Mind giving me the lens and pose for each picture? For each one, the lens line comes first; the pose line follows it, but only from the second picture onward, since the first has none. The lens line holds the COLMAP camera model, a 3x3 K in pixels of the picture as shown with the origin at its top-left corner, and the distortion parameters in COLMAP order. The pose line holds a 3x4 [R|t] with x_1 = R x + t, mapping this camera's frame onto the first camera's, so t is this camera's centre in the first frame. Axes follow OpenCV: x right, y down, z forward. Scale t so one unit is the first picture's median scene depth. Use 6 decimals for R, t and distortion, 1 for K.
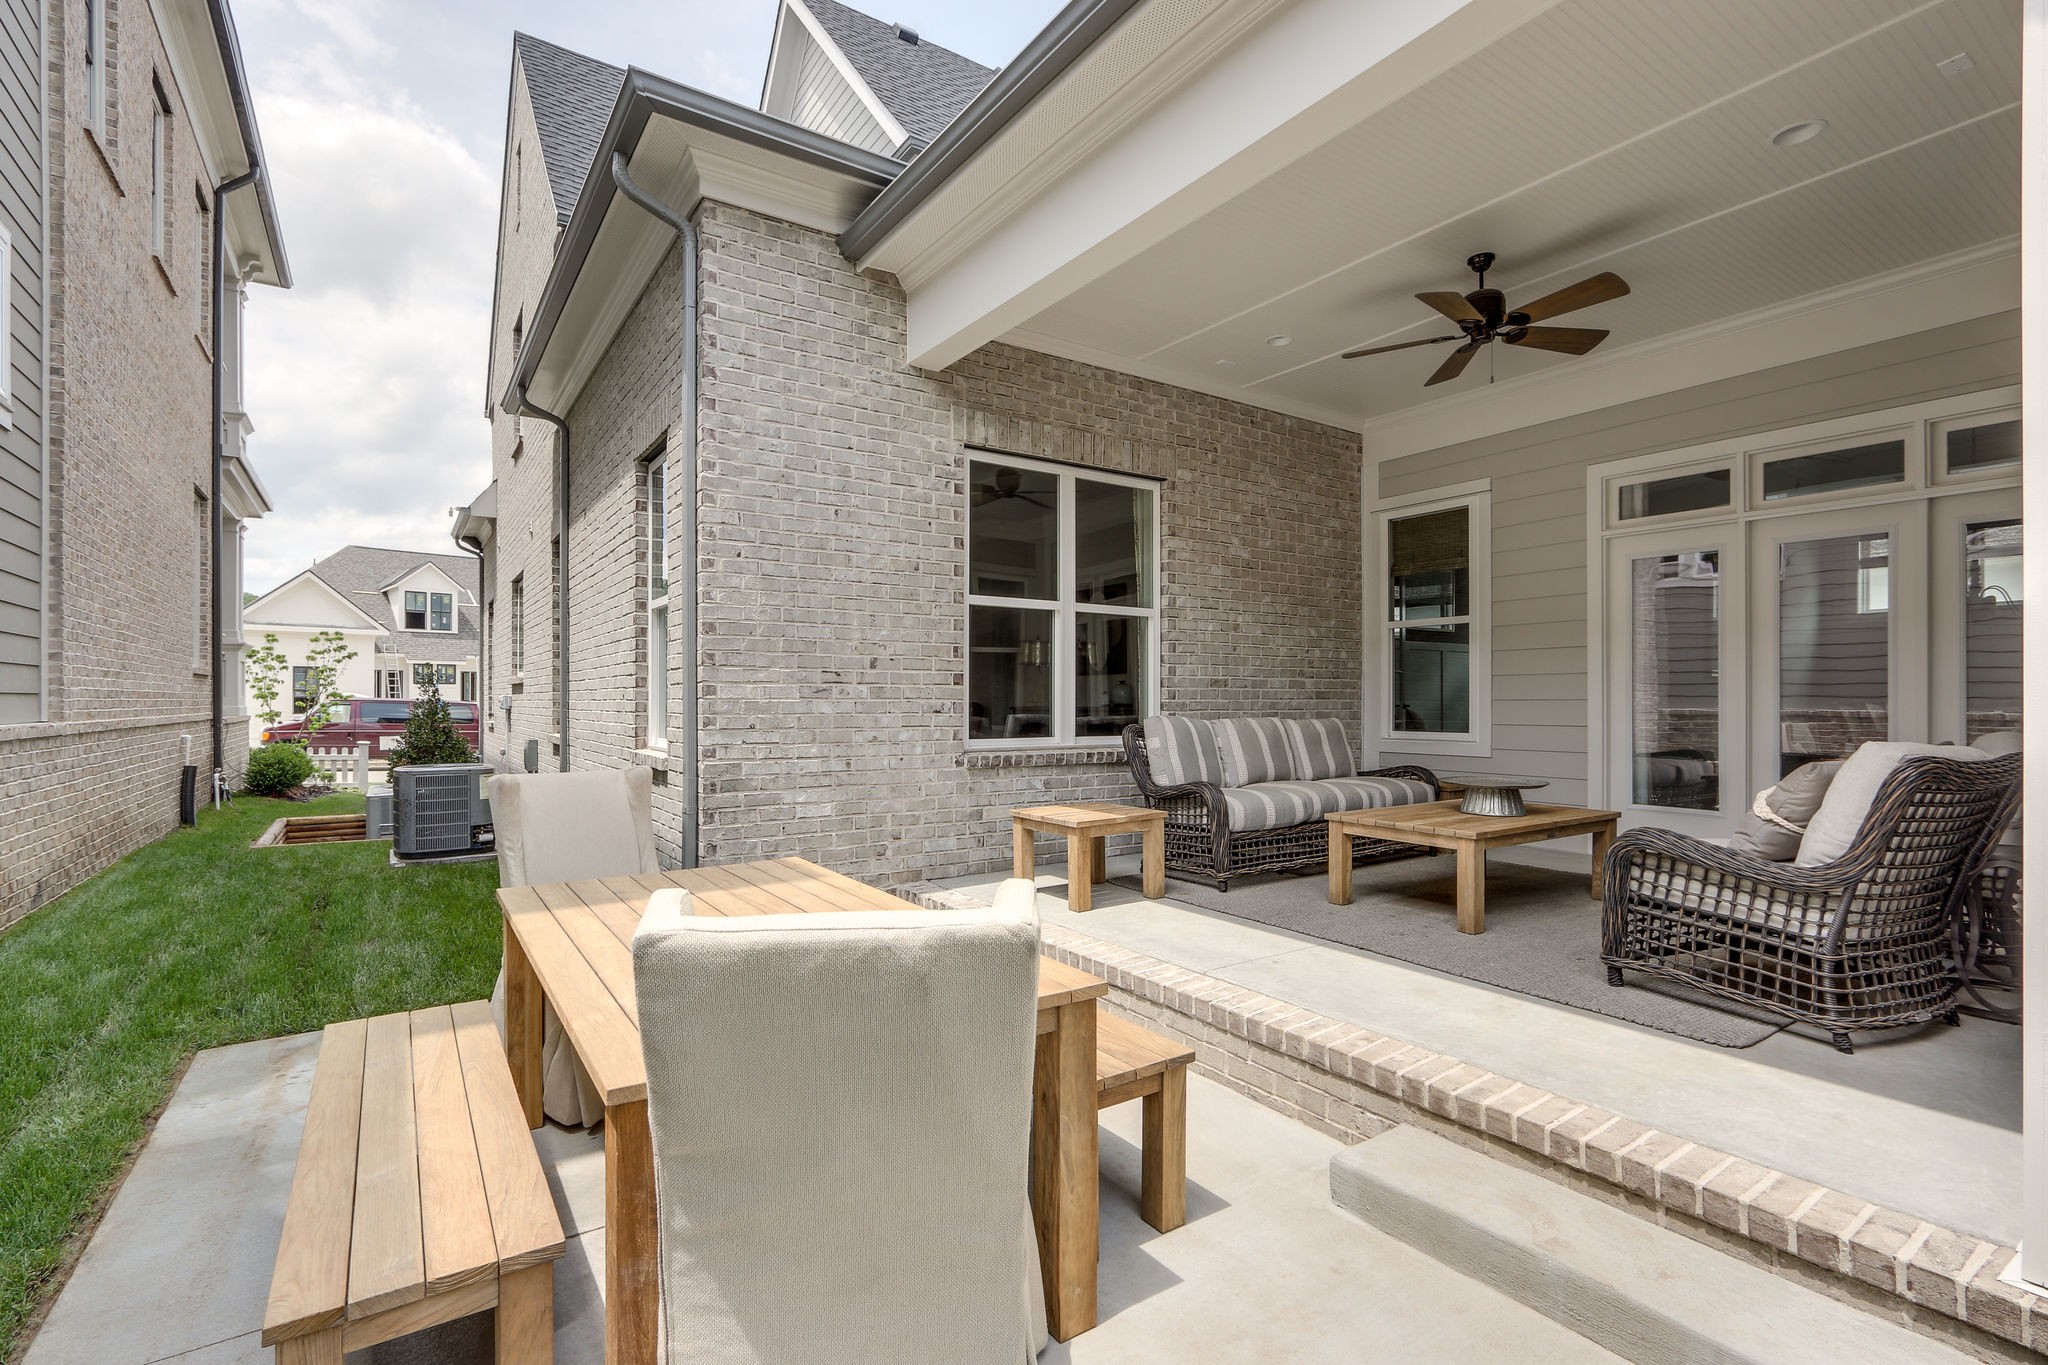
lens RADIAL K [[948.9, 0, 1021.5], [0, 948.9, 694.9], [0, 0, 1]] dist [-0.004914, 0.003098]
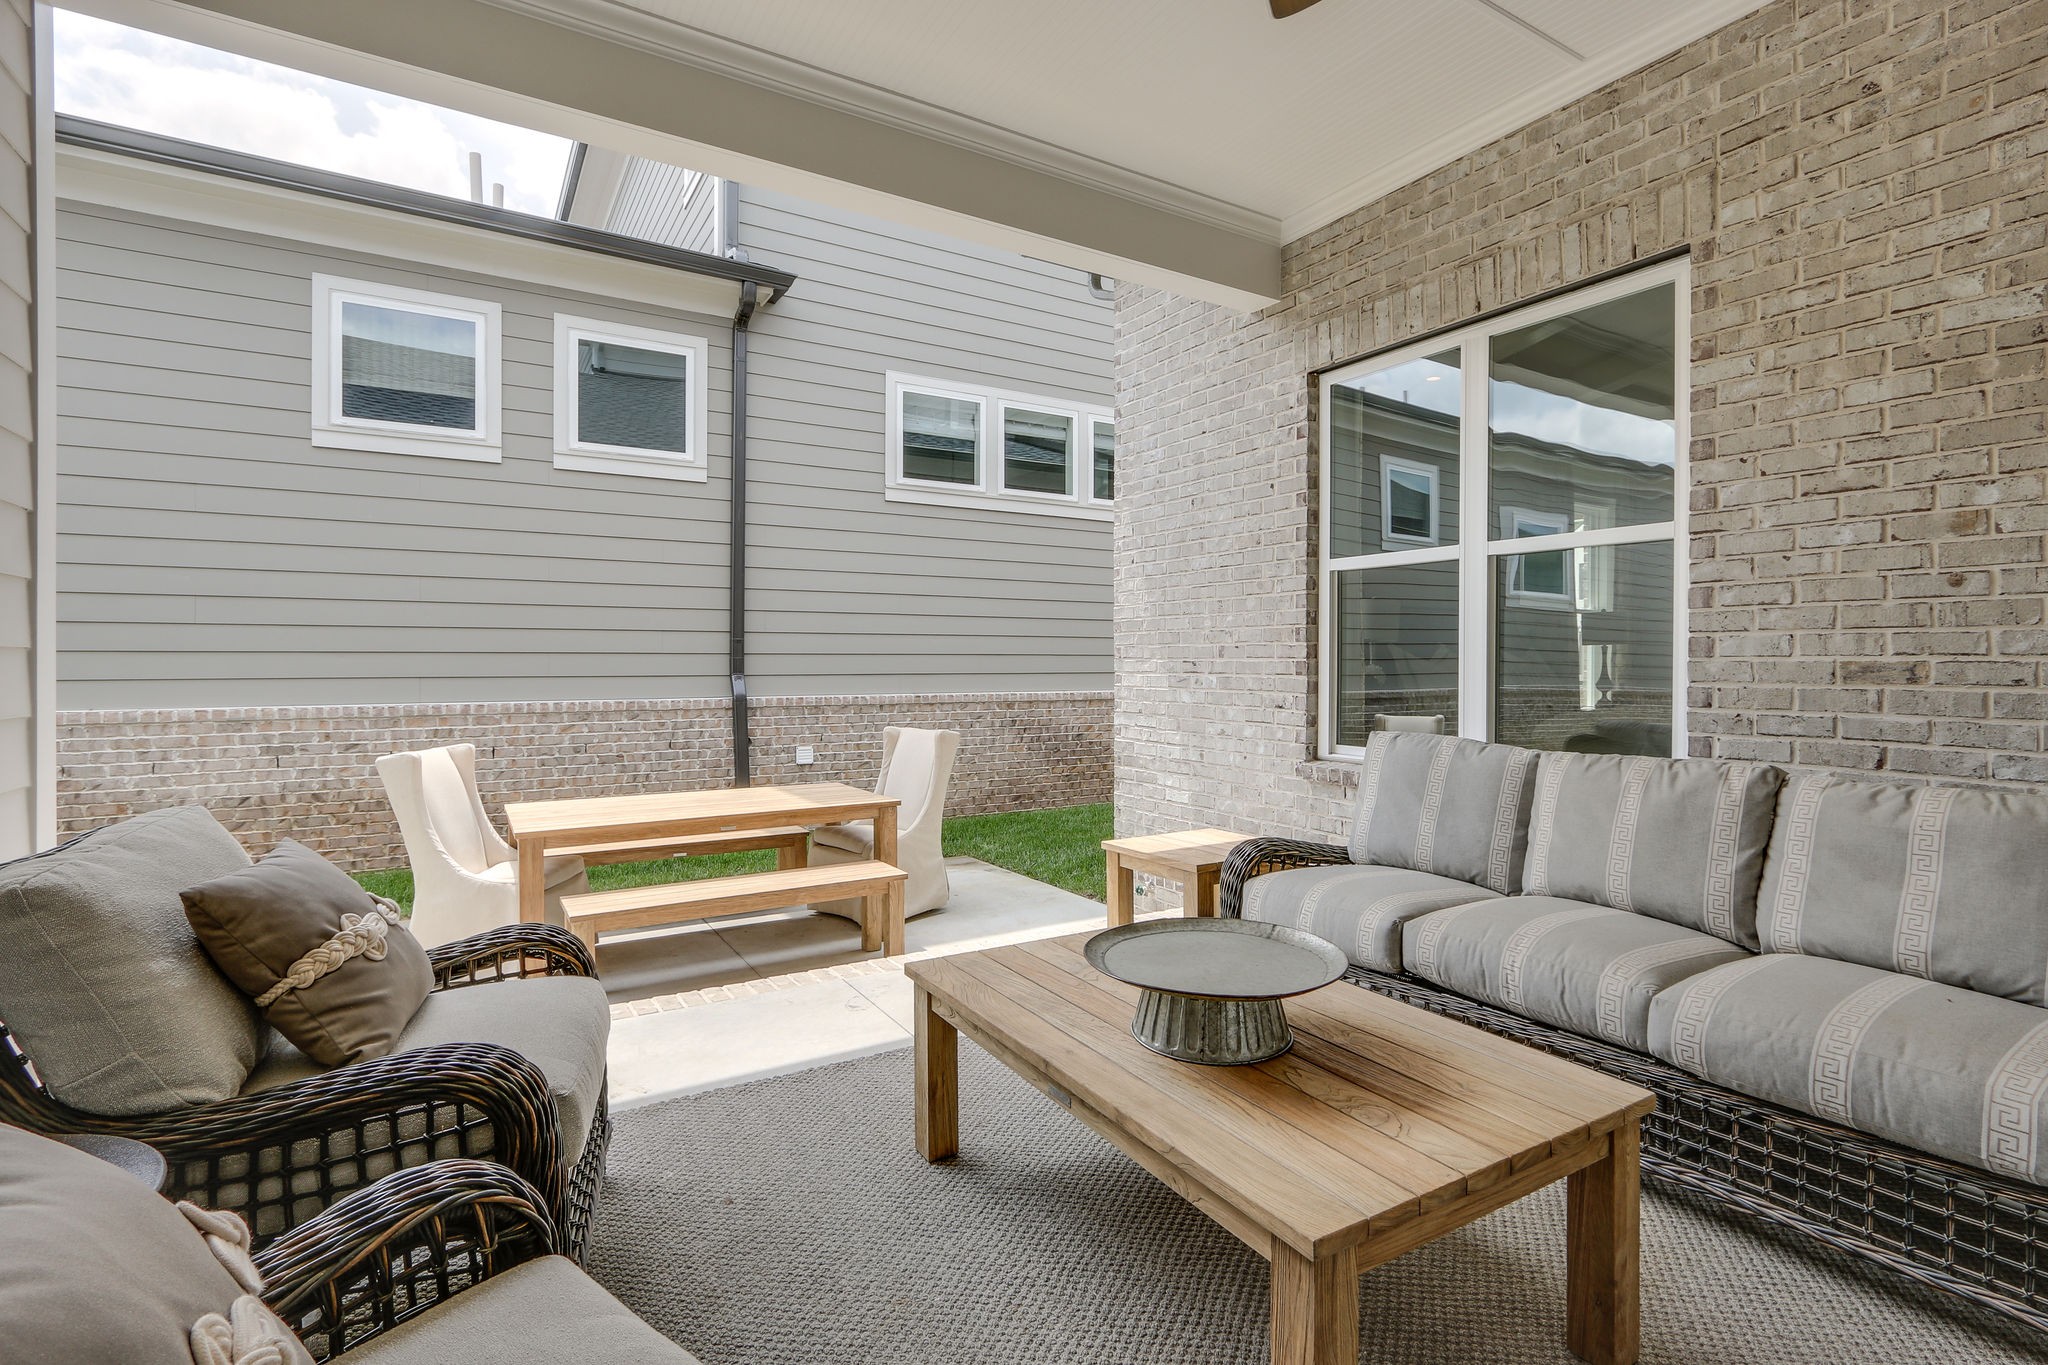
lens RADIAL K [[948.9, 0, 1019.6], [0, 948.9, 668.7], [0, 0, 1]] dist [-0.004914, 0.003098]
pose [[-0.045869, 0.003193, -0.998942, 0.792174], [0.000462, 0.999995, 0.003175, -0.019607], [0.998947, -0.000316, -0.045870, 0.841229]]
